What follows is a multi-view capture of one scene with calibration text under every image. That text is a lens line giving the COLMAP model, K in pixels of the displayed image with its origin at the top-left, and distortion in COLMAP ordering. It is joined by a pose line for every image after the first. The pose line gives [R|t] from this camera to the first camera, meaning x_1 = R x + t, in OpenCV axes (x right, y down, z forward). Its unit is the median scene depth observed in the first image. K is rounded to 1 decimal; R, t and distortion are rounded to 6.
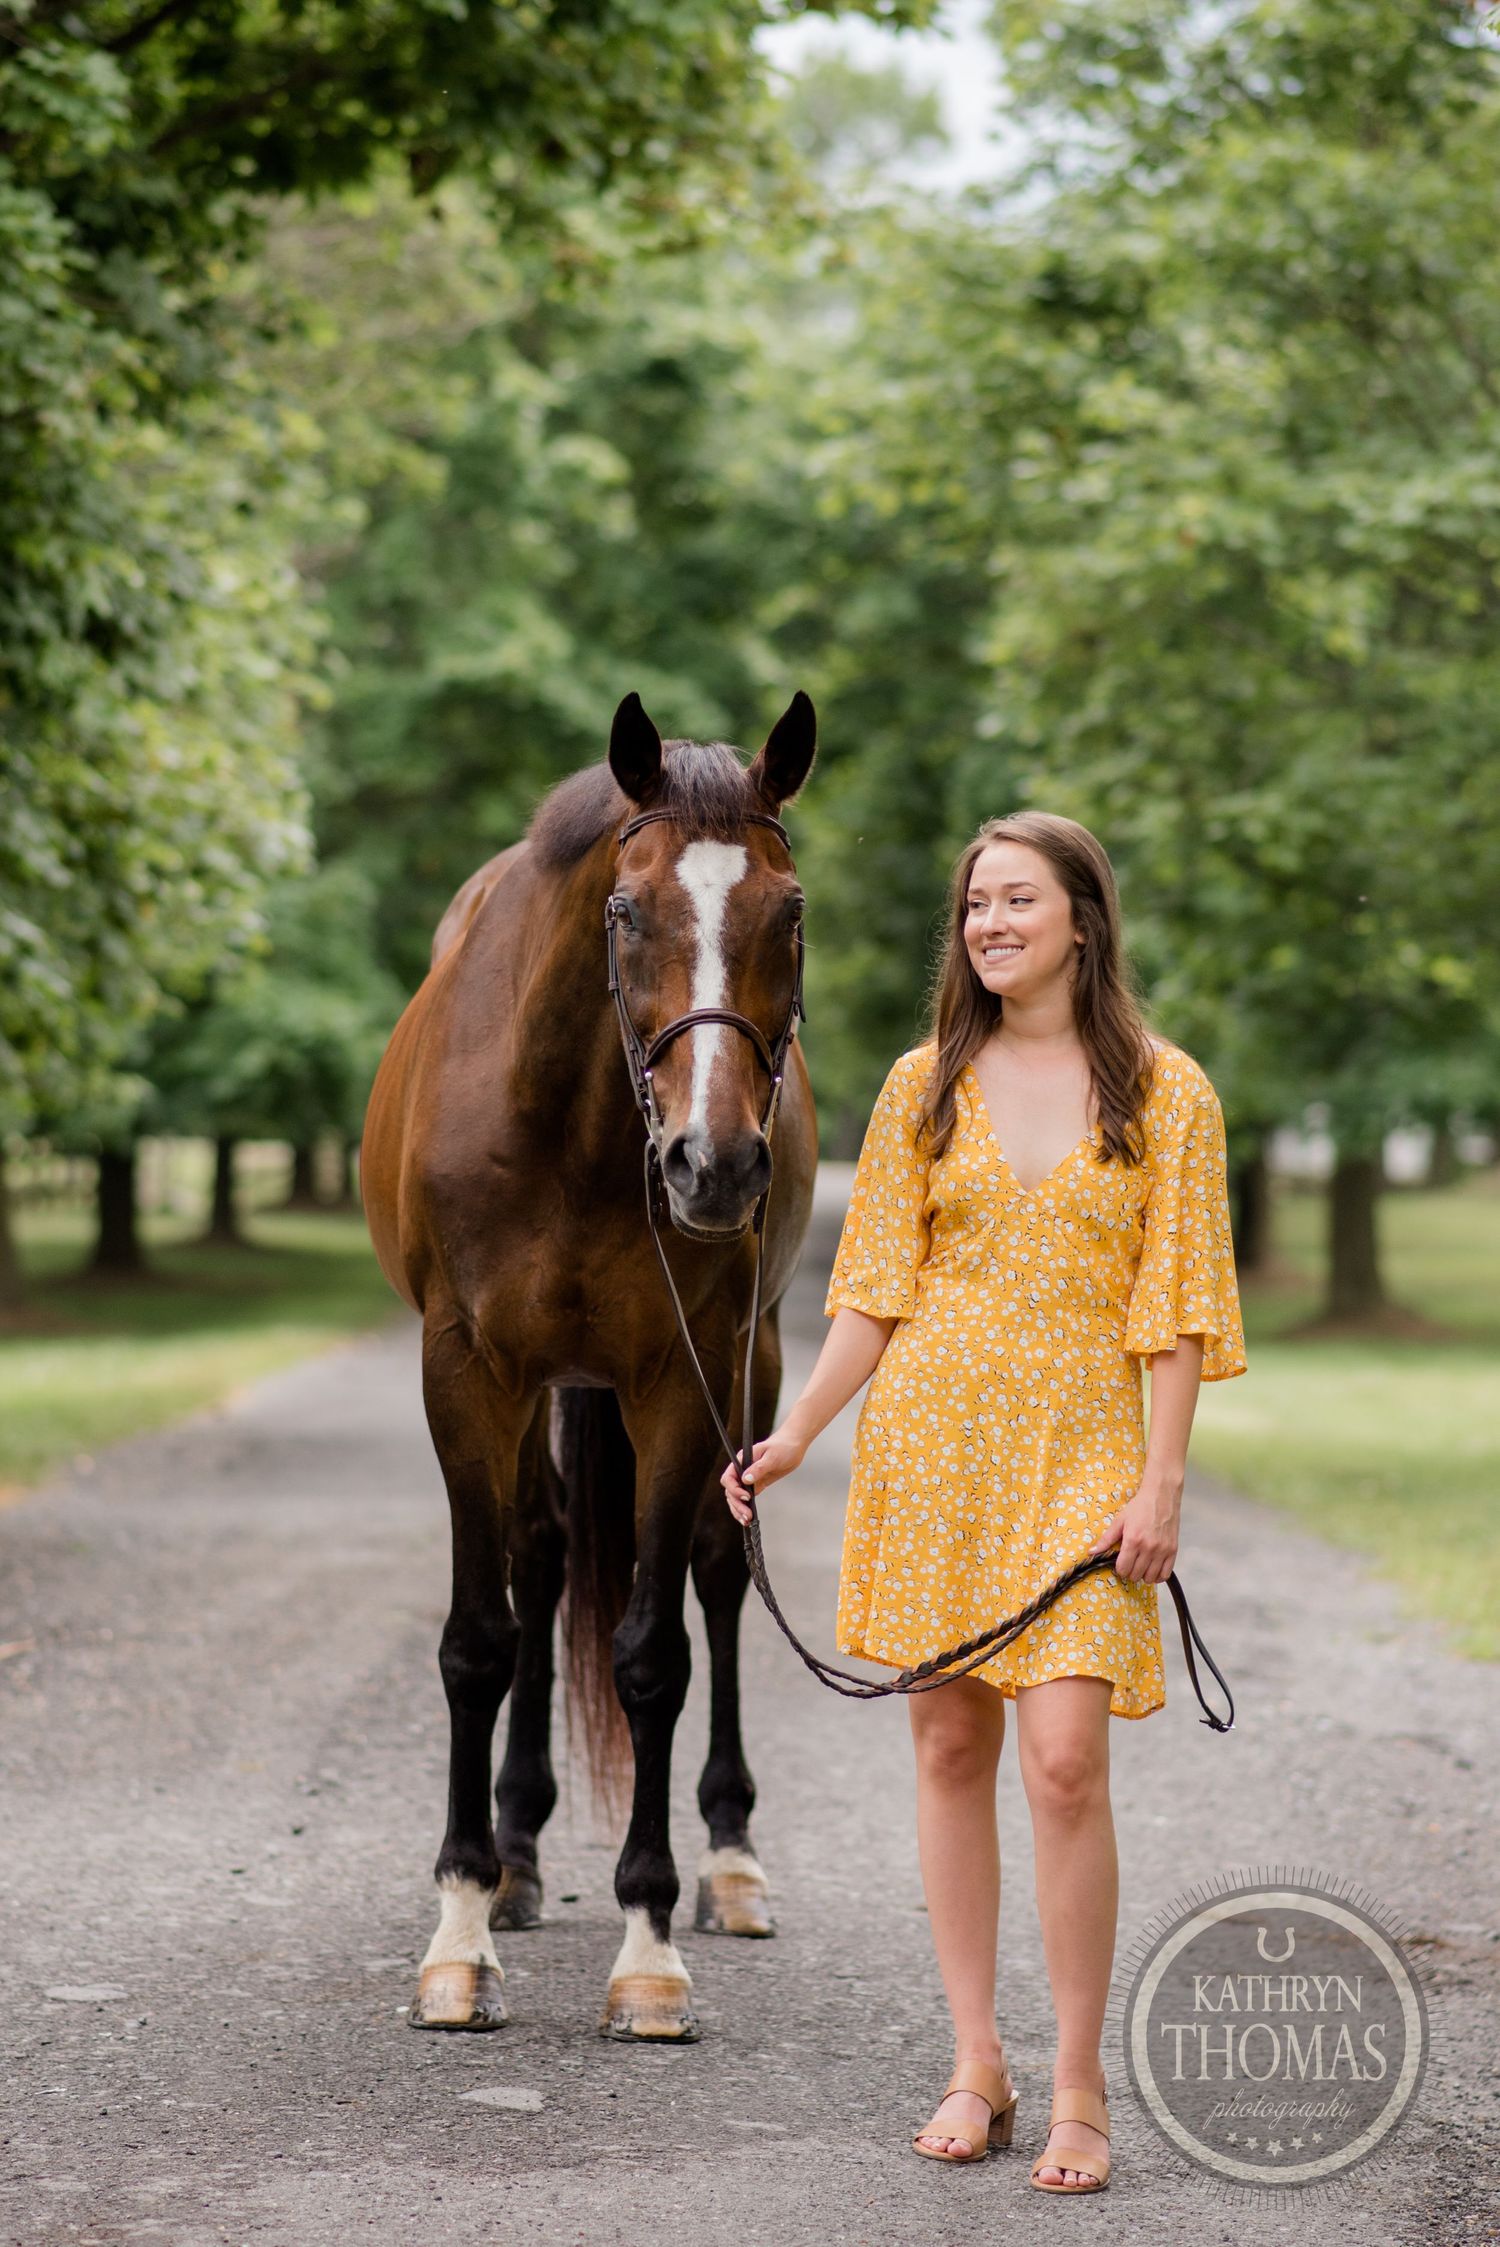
lens RADIAL K [[9000.0, 0, 750.0], [0, 9000.0, 1123.5], [0, 0, 1]] dist [0.003158, 0.533672]
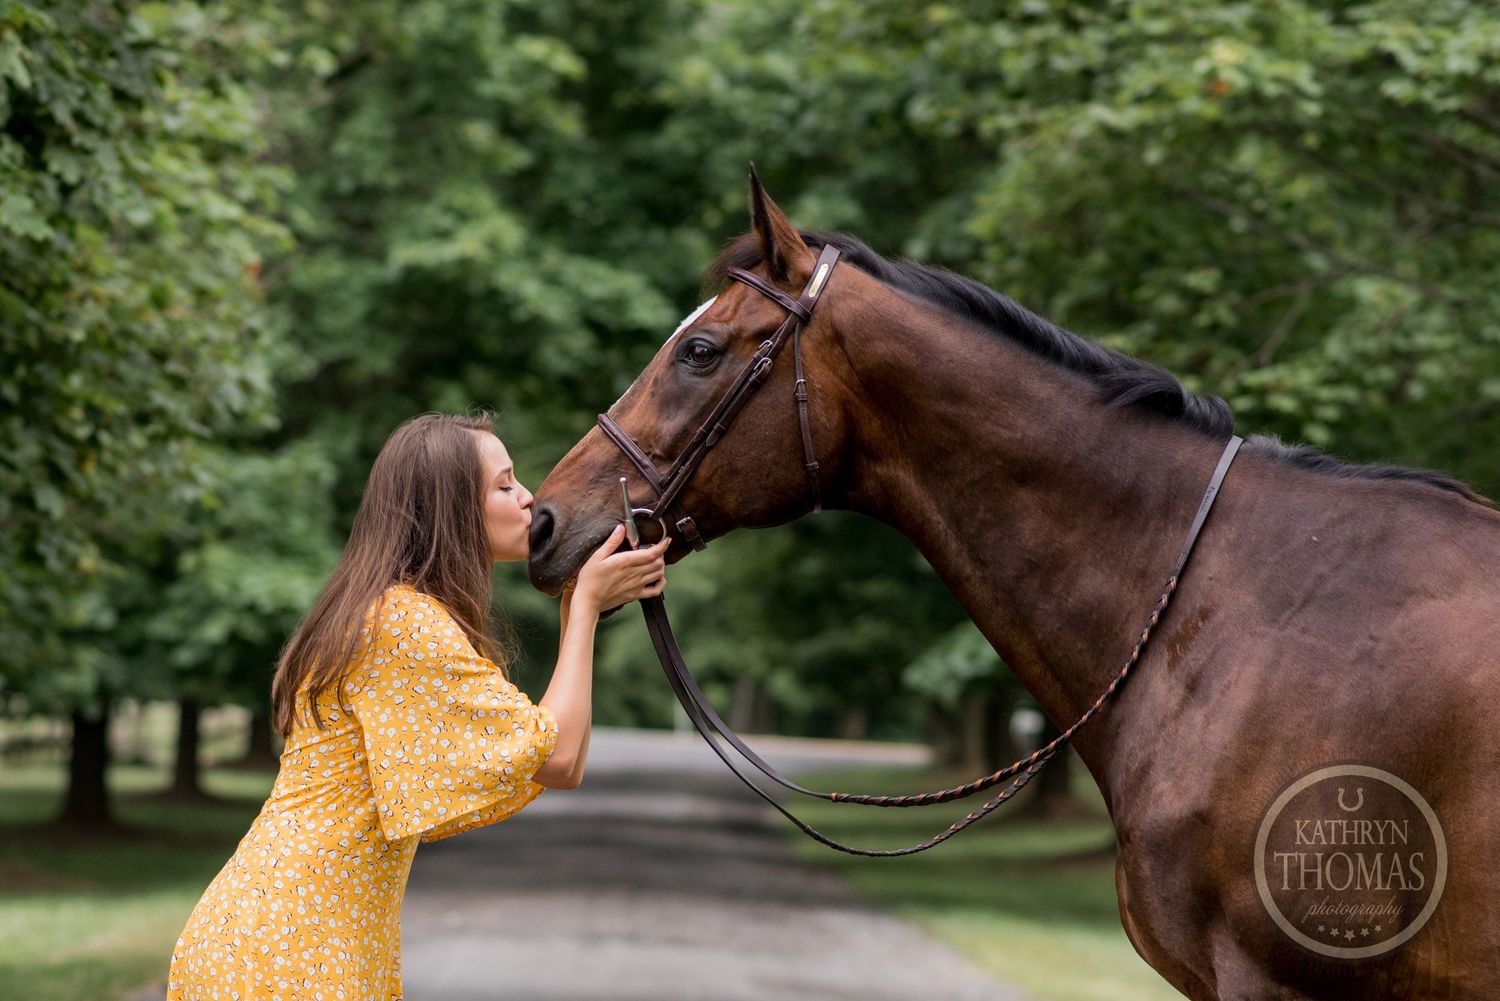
lens RADIAL K [[7679.9, 0, 750.0], [0, 7679.9, 500.5], [0, 0, 1]] dist [0.444519, -0.666220]
pose [[0.999778, 0.016417, 0.013244, -0.005164], [-0.016087, 0.999566, -0.024694, -0.000968], [-0.013644, 0.024476, 0.999607, 0.107543]]
